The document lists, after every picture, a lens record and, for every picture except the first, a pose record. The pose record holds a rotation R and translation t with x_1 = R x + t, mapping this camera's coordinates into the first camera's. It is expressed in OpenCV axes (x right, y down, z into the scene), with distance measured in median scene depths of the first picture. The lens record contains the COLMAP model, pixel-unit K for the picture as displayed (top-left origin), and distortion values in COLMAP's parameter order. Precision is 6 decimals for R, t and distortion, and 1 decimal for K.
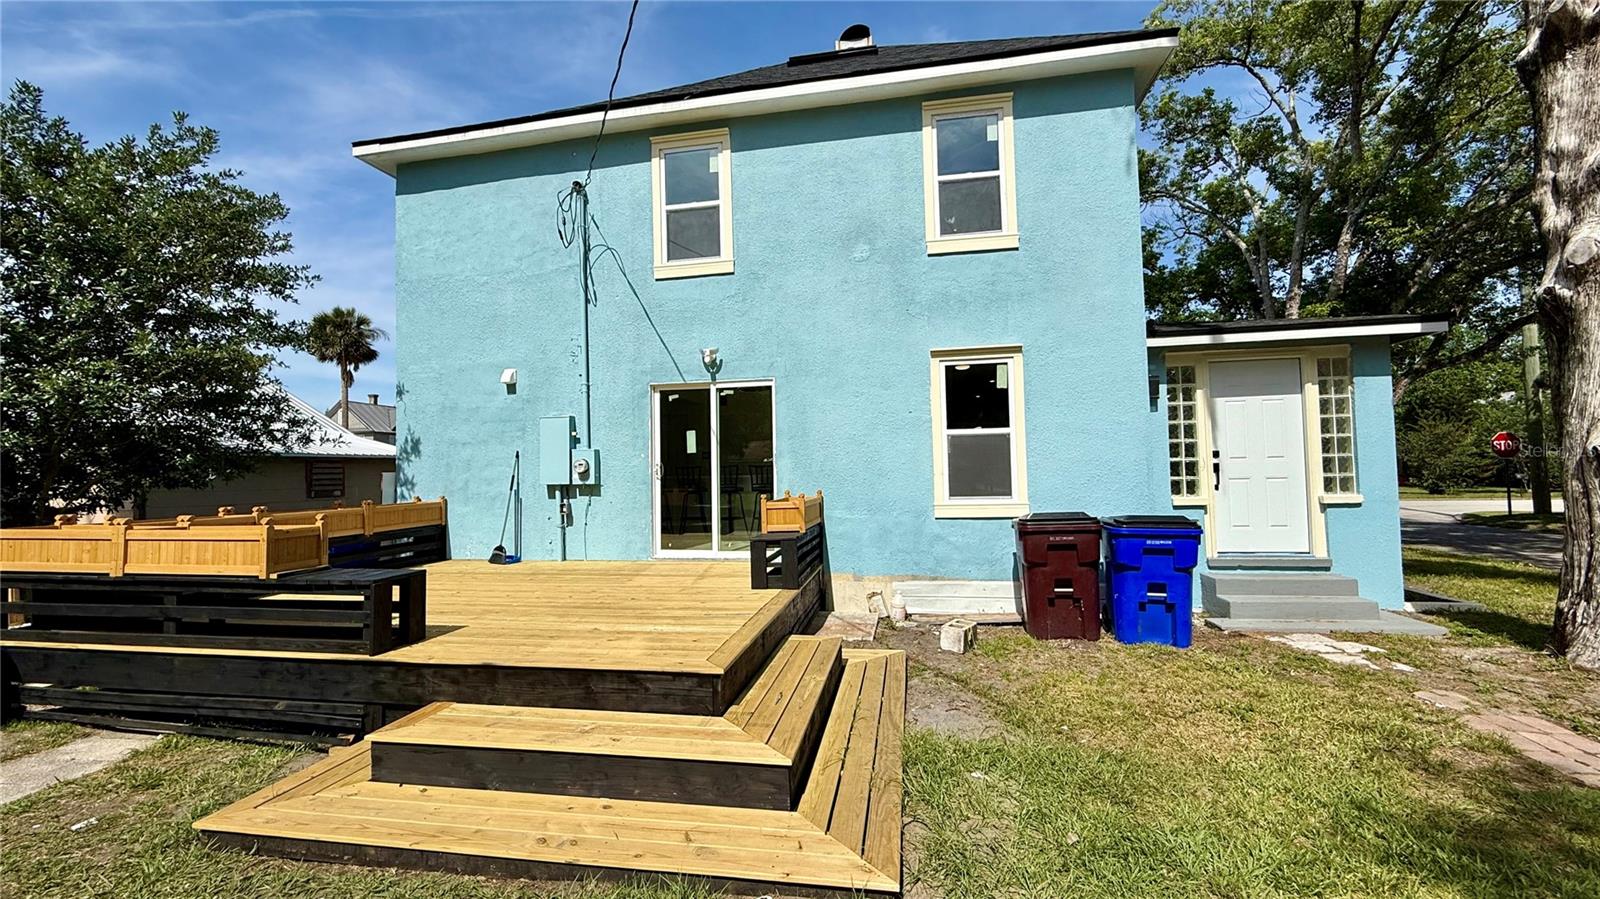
lens RADIAL K [[635.5, 0, 794.7], [0, 635.5, 448.8], [0, 0, 1]] dist [0.001032, 0.000004]
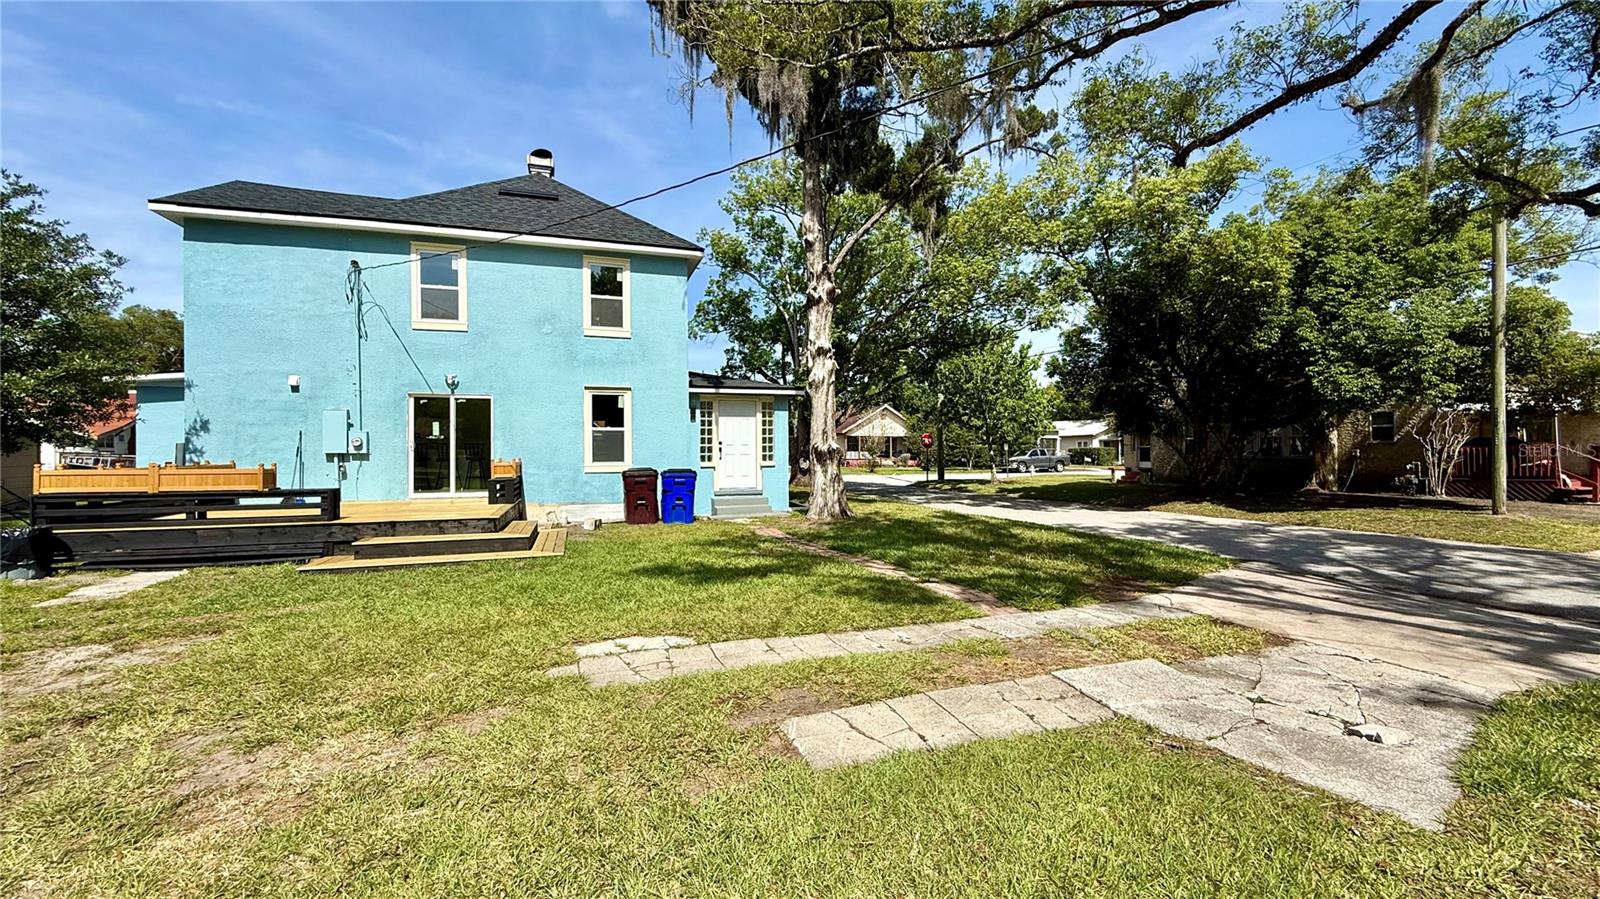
lens RADIAL K [[635.5, 0, 794.7], [0, 635.5, 448.8], [0, 0, 1]] dist [0.001032, 0.000004]
pose [[0.871002, 0.018239, 0.490941, -0.171078], [-0.030496, 0.999391, 0.016976, -0.016617], [-0.490332, -0.029758, 0.871027, -0.984984]]
